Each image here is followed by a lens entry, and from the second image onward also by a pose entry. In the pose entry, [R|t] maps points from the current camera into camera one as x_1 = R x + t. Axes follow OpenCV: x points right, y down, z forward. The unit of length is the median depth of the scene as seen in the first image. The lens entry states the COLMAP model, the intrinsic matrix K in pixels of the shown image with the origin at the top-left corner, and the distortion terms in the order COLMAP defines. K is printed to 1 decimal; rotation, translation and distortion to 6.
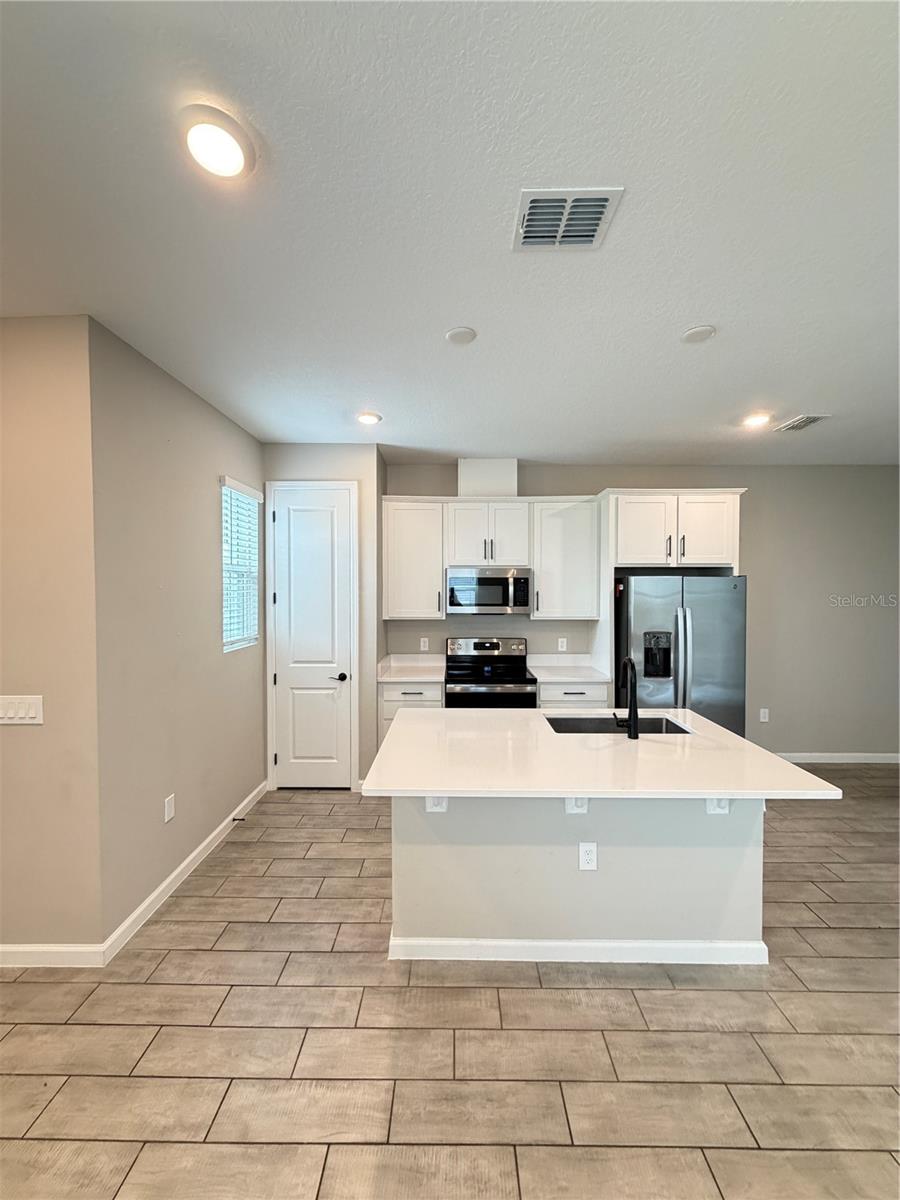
lens RADIAL K [[476.9, 0, 454.0], [0, 476.9, 596.0], [0, 0, 1]] dist [0.001140, 0.000847]
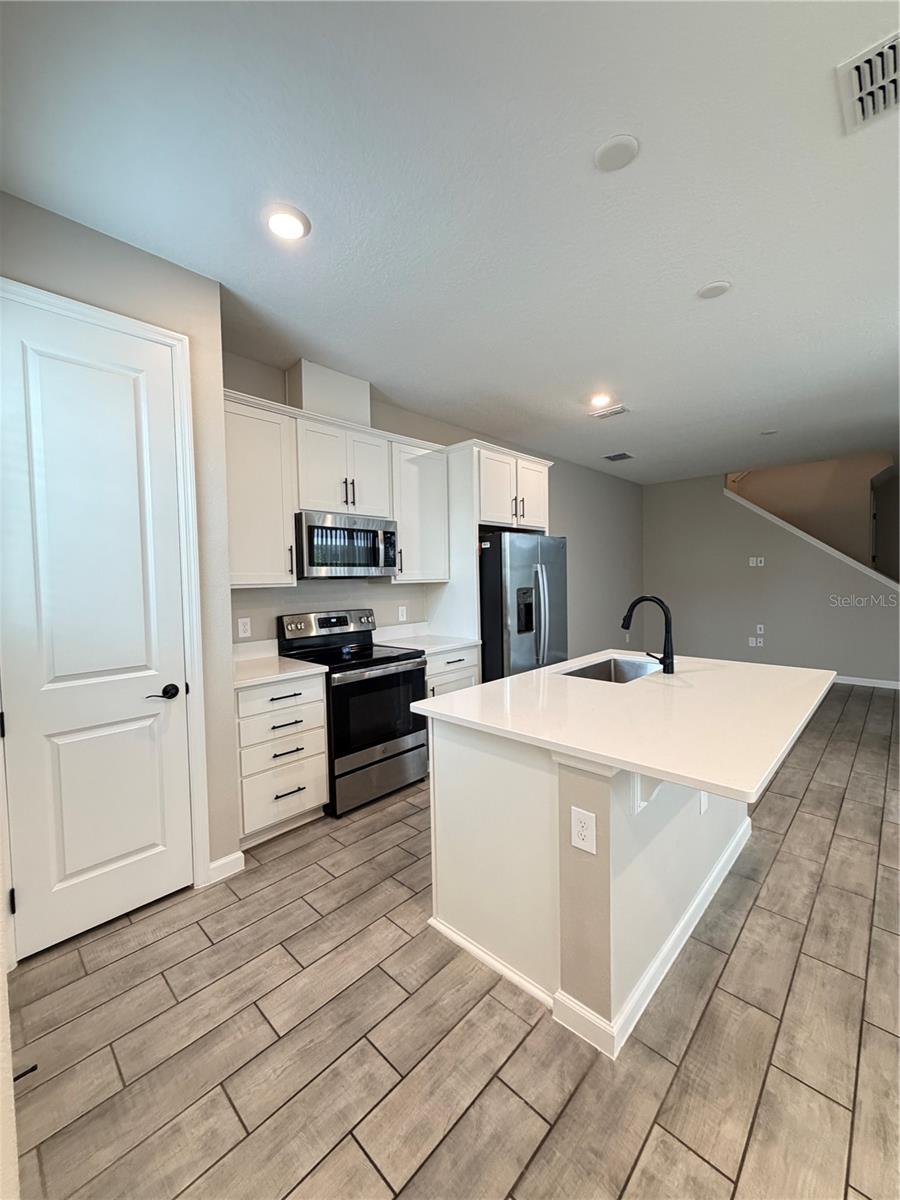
lens RADIAL K [[476.9, 0, 454.0], [0, 476.9, 596.0], [0, 0, 1]] dist [0.001140, 0.000847]
pose [[0.685521, -0.043223, 0.726769, -0.403552], [0.032150, 0.999060, 0.029091, 0.055340], [-0.727343, 0.003423, 0.686266, 0.388409]]
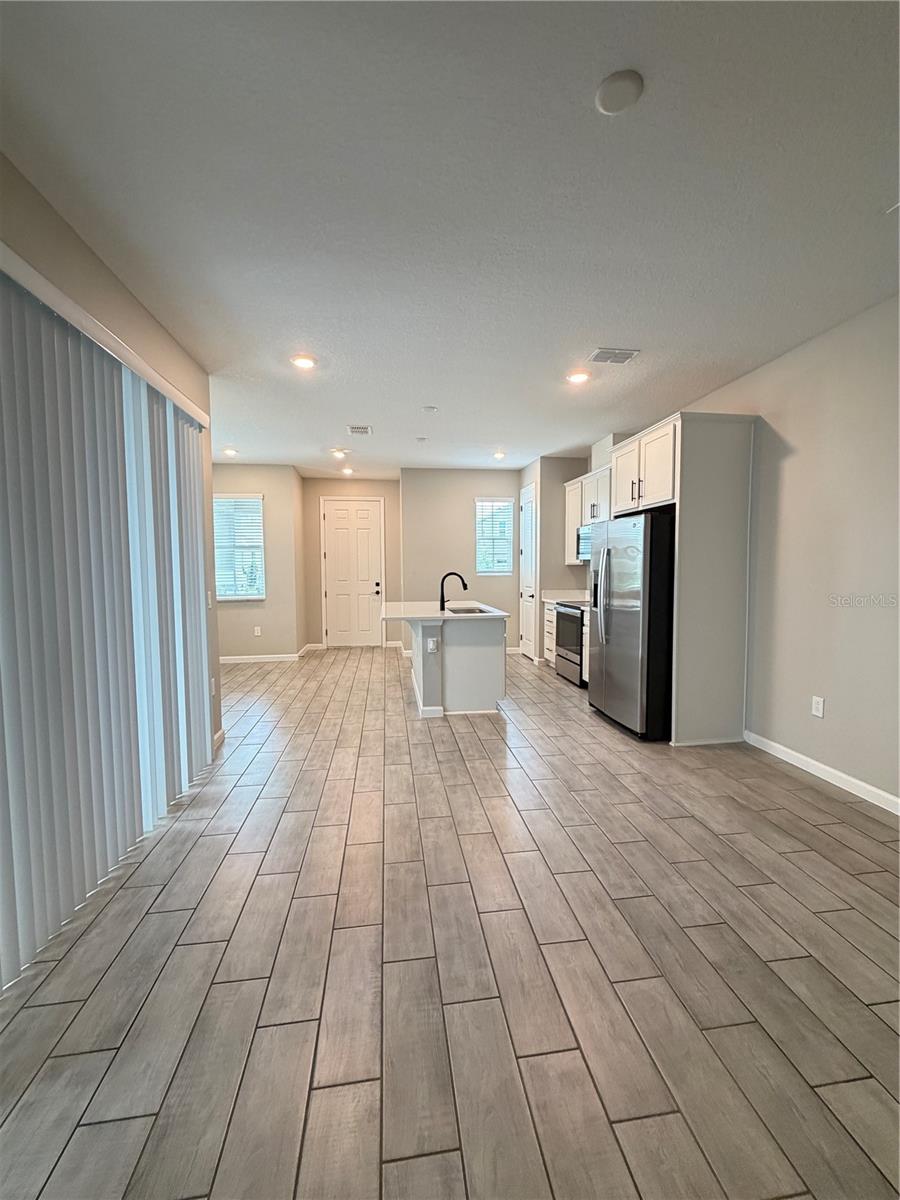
lens RADIAL K [[476.9, 0, 454.0], [0, 476.9, 596.0], [0, 0, 1]] dist [0.001140, 0.000847]
pose [[0.146127, 0.059672, -0.987465, 1.456269], [-0.012028, 0.998213, 0.058541, 0.070282], [0.989193, 0.003323, 0.146583, 0.458363]]
